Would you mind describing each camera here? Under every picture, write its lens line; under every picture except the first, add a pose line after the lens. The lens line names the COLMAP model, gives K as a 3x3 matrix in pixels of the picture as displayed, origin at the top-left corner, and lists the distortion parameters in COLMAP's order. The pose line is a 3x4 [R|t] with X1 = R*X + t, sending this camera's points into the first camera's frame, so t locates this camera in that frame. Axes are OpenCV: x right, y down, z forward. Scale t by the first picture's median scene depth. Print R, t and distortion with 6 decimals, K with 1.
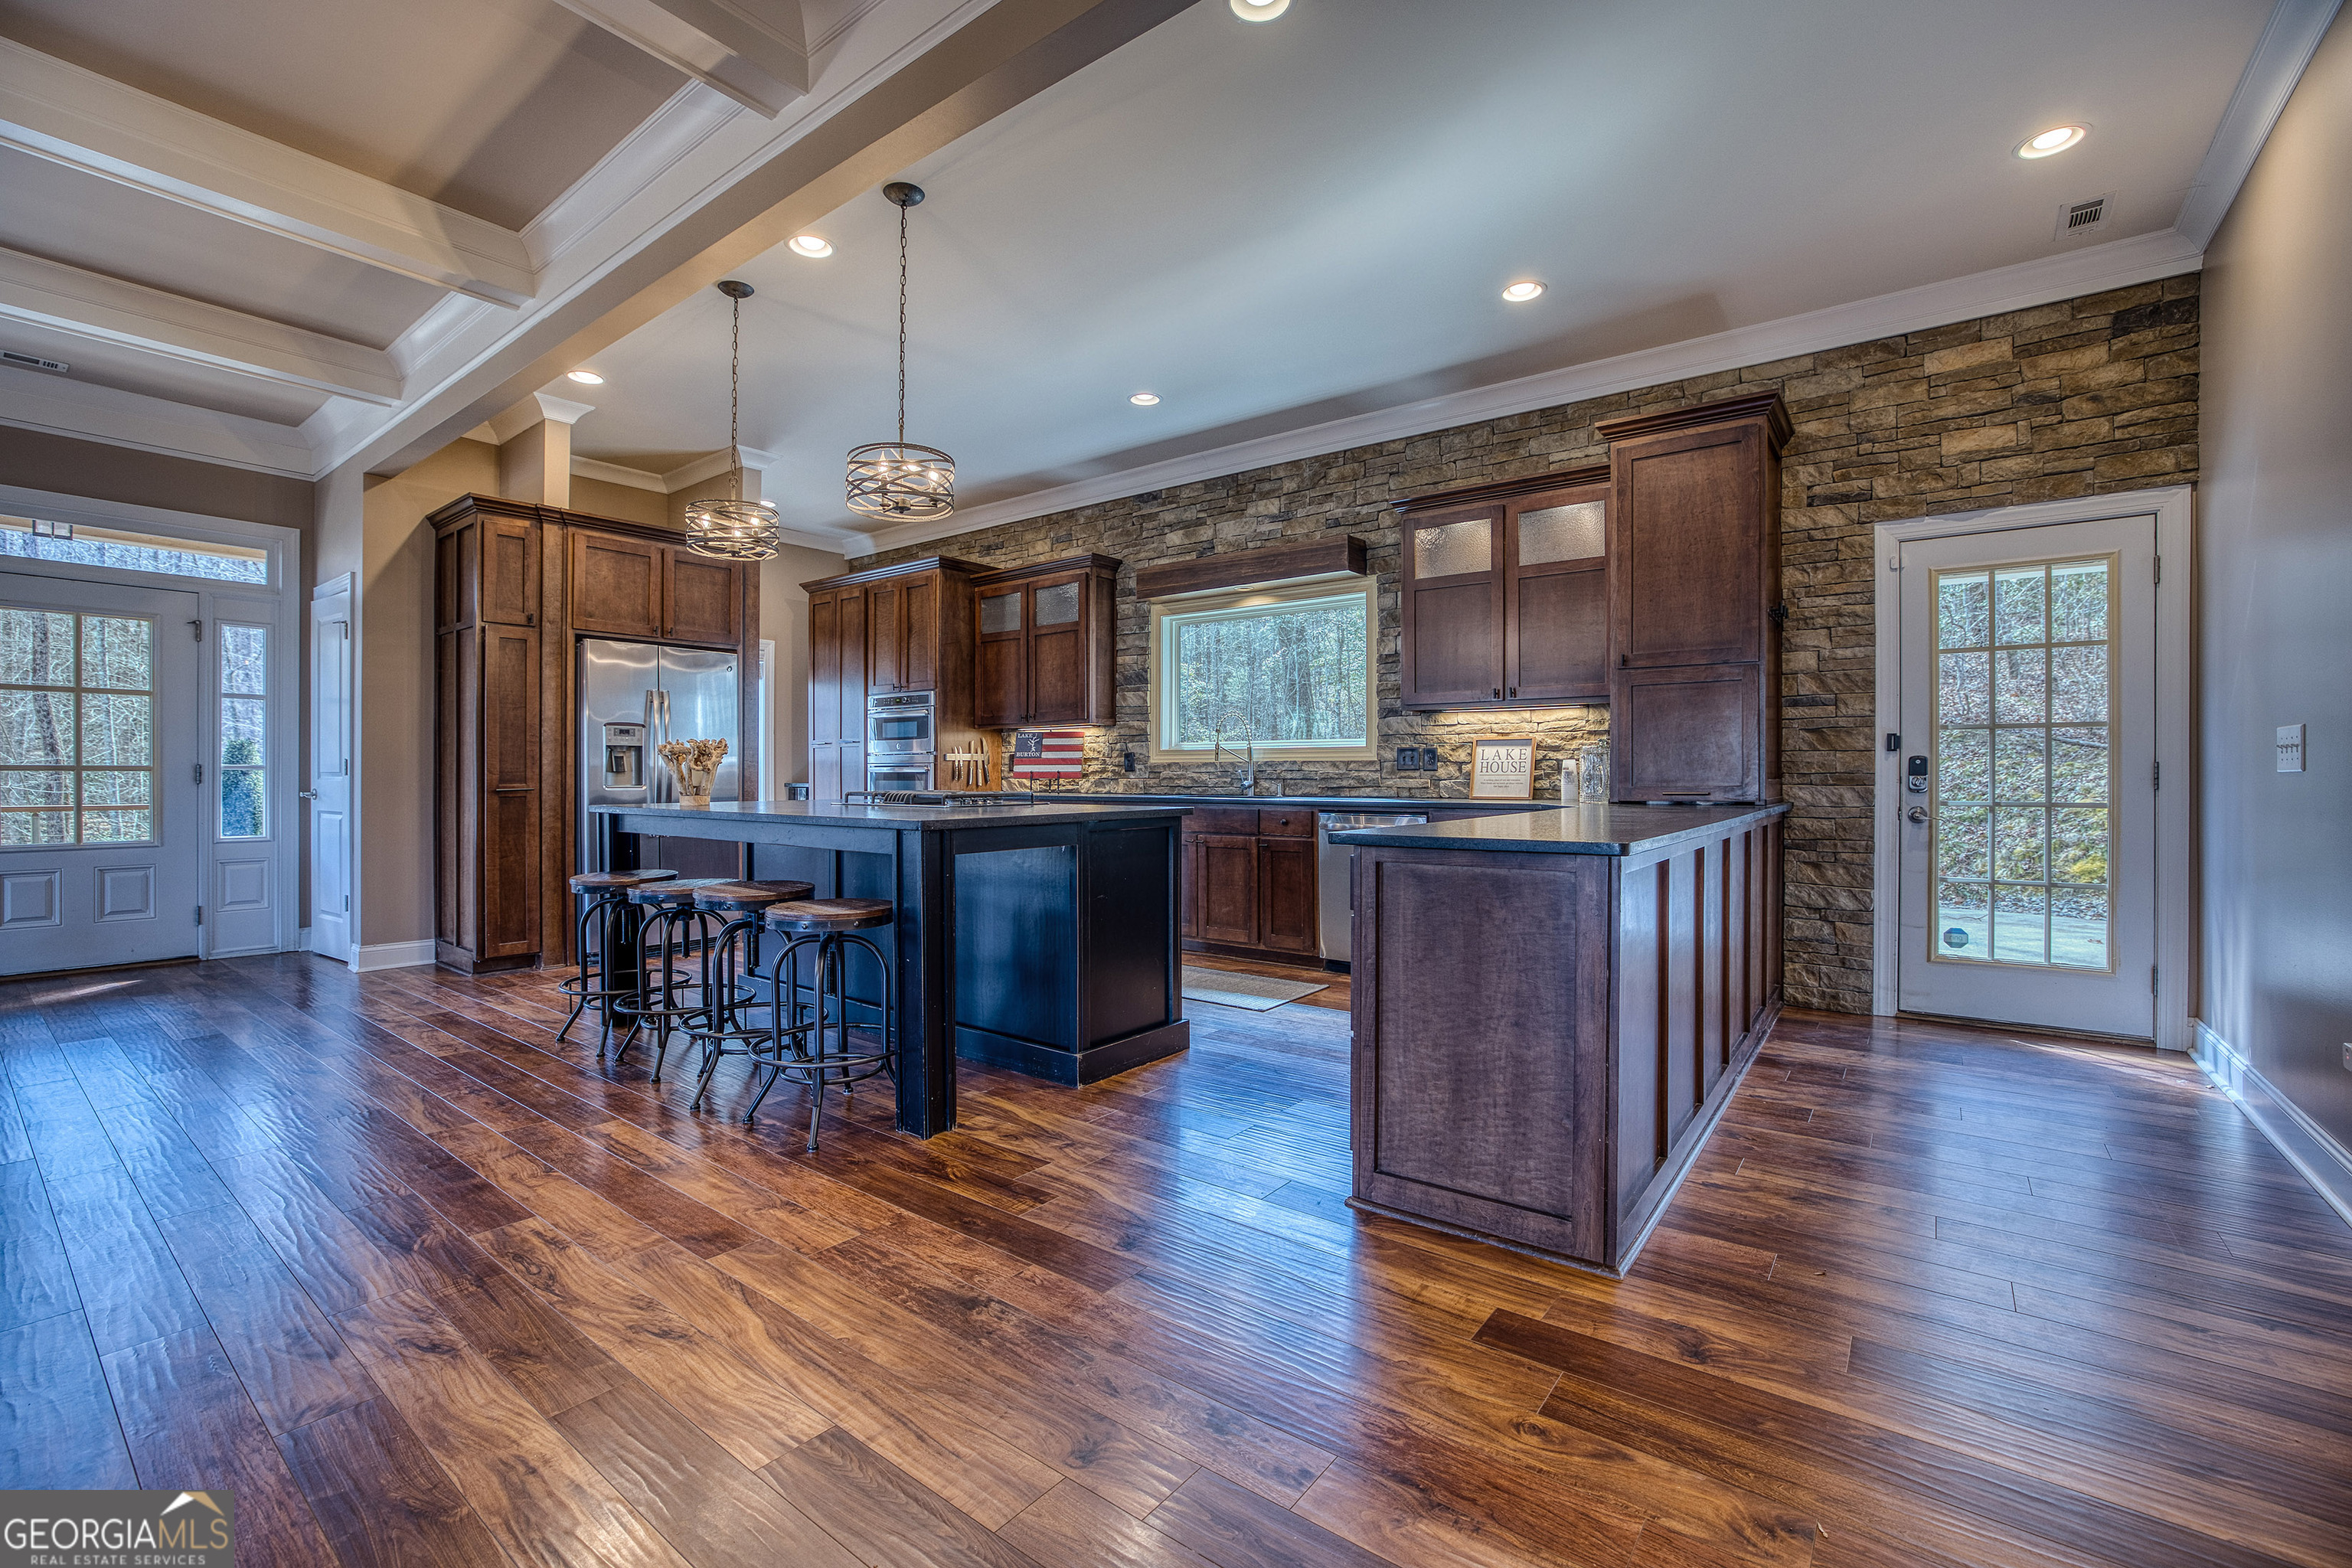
lens RADIAL K [[1003.9, 0, 1179.2], [0, 1003.9, 769.8], [0, 0, 1]] dist [-0.029667, 0.006826]
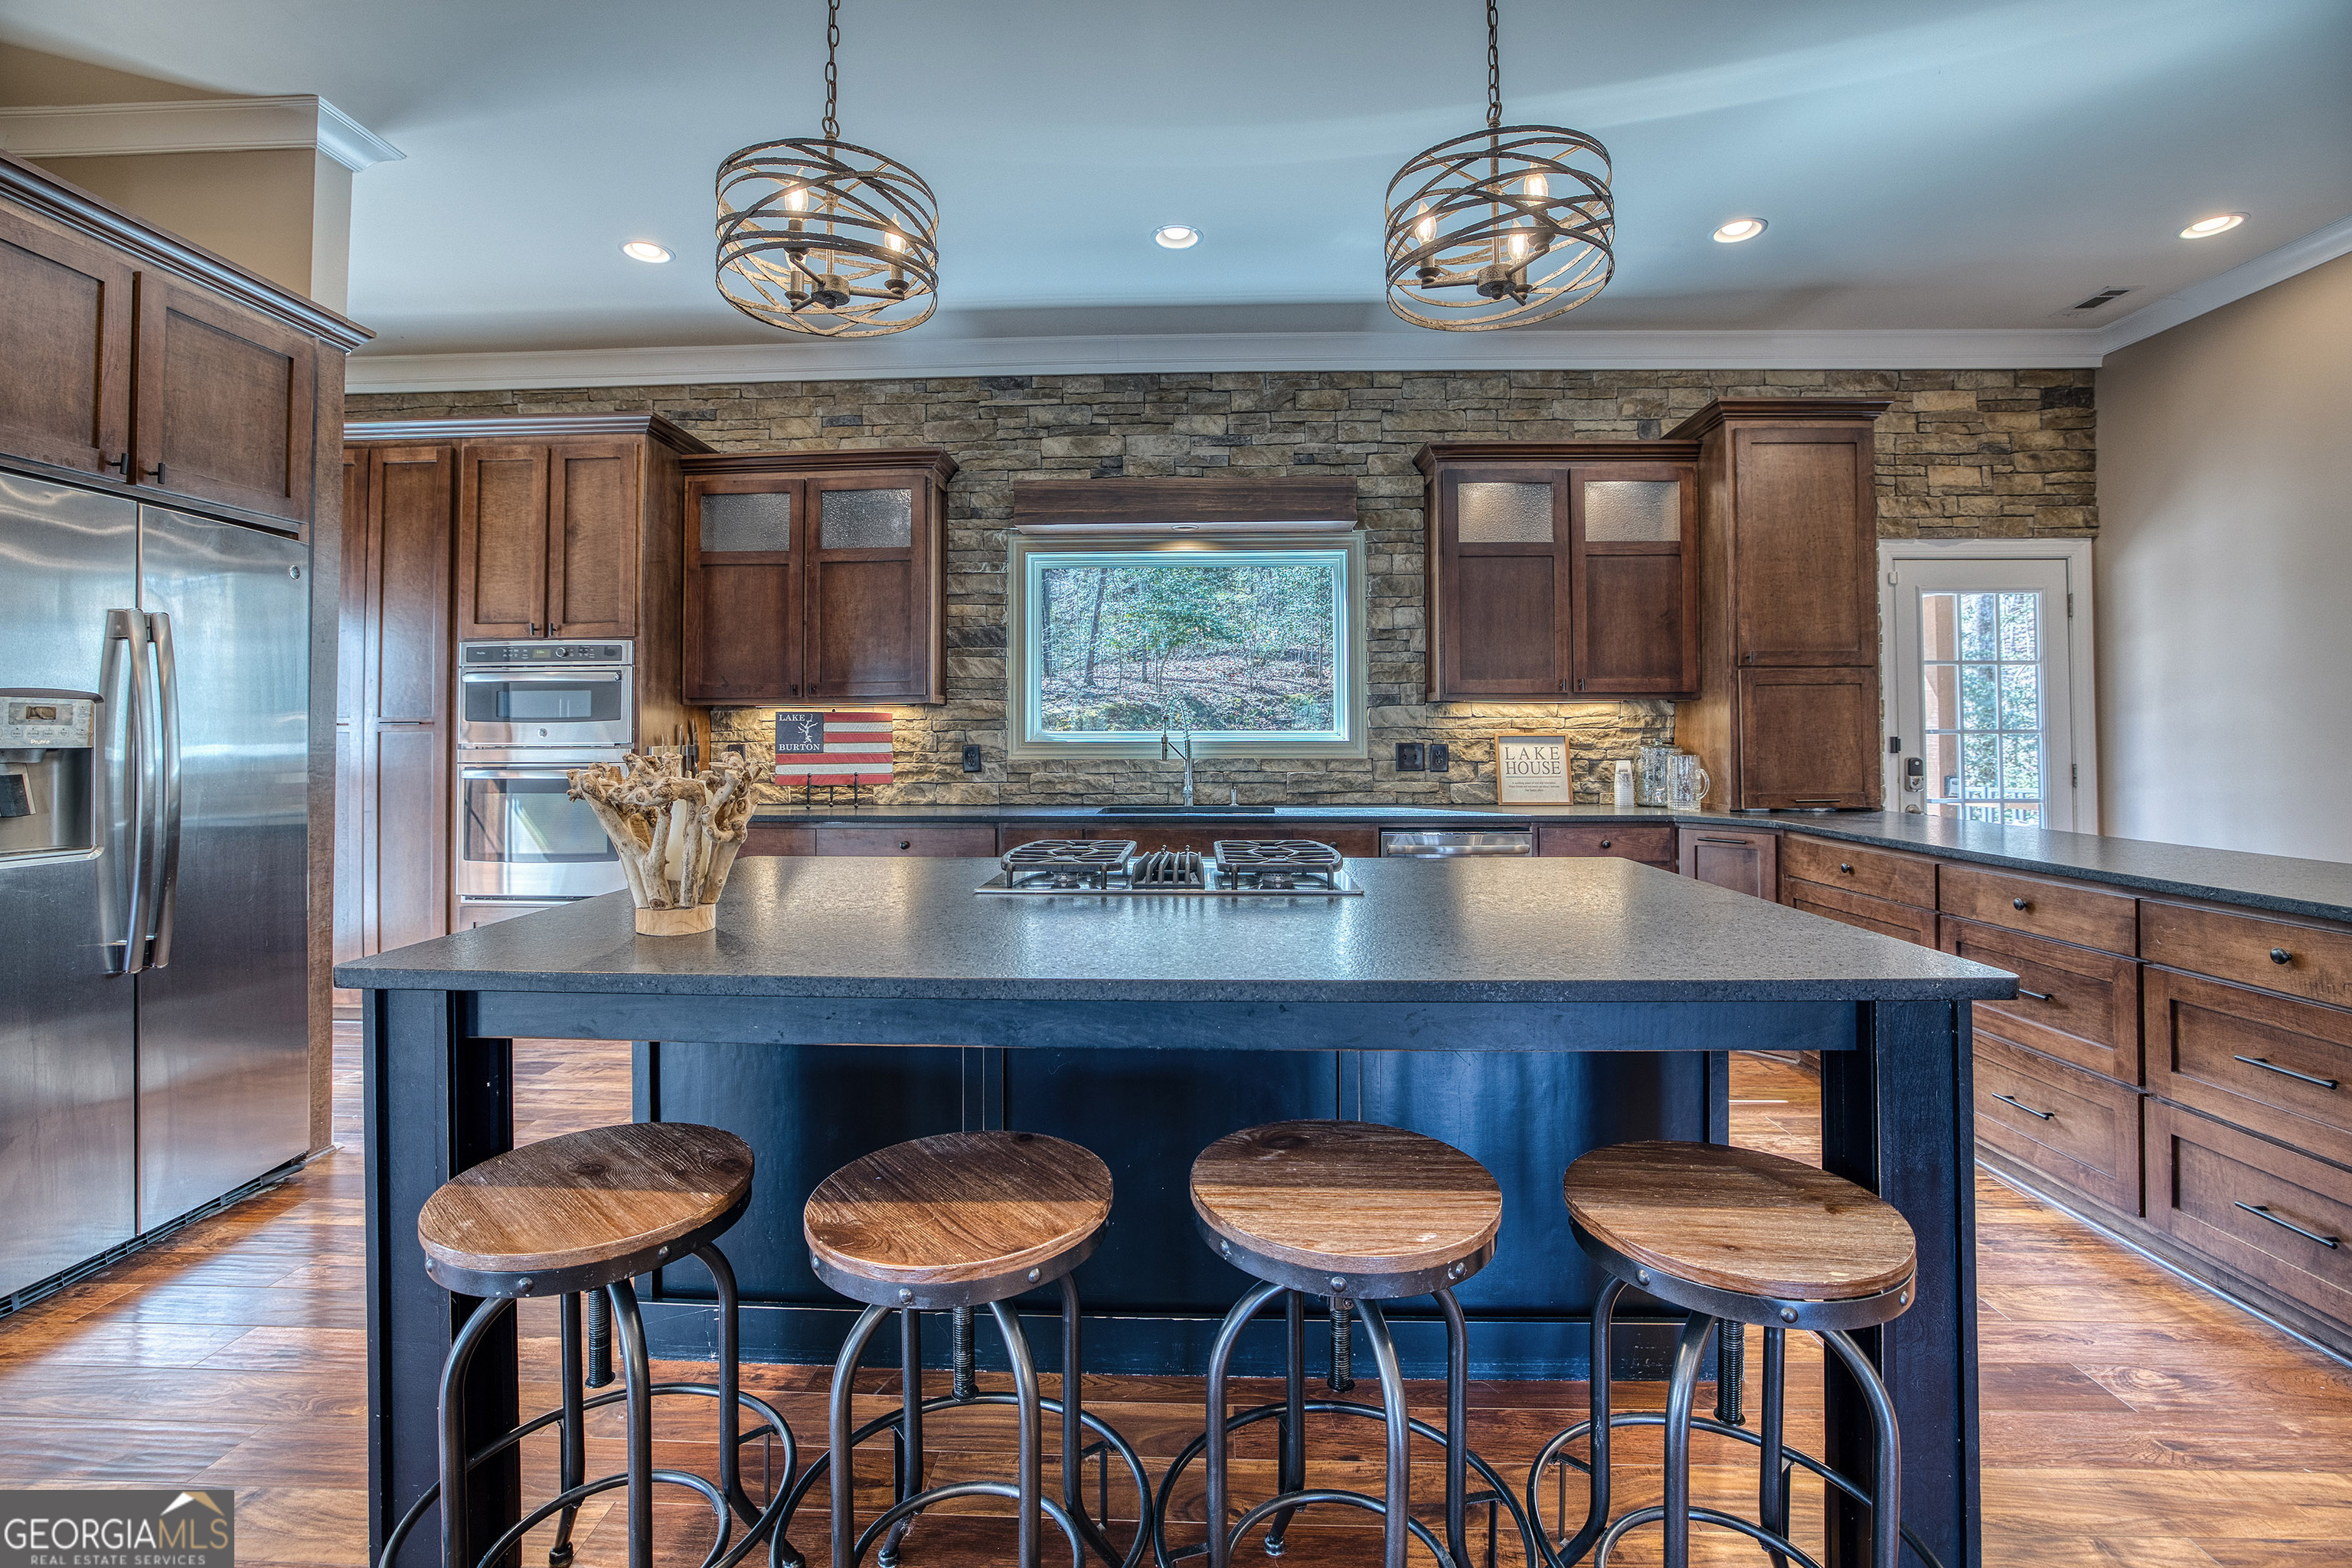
lens RADIAL K [[1006.7, 0, 1168.6], [0, 1006.7, 719.5], [0, 0, 1]] dist [-0.042852, 0.012063]
pose [[0.818699, 0.008511, 0.574159, -0.398014], [-0.000128, 0.999893, -0.014639, -0.028959], [-0.574222, 0.011912, 0.818613, 0.422176]]
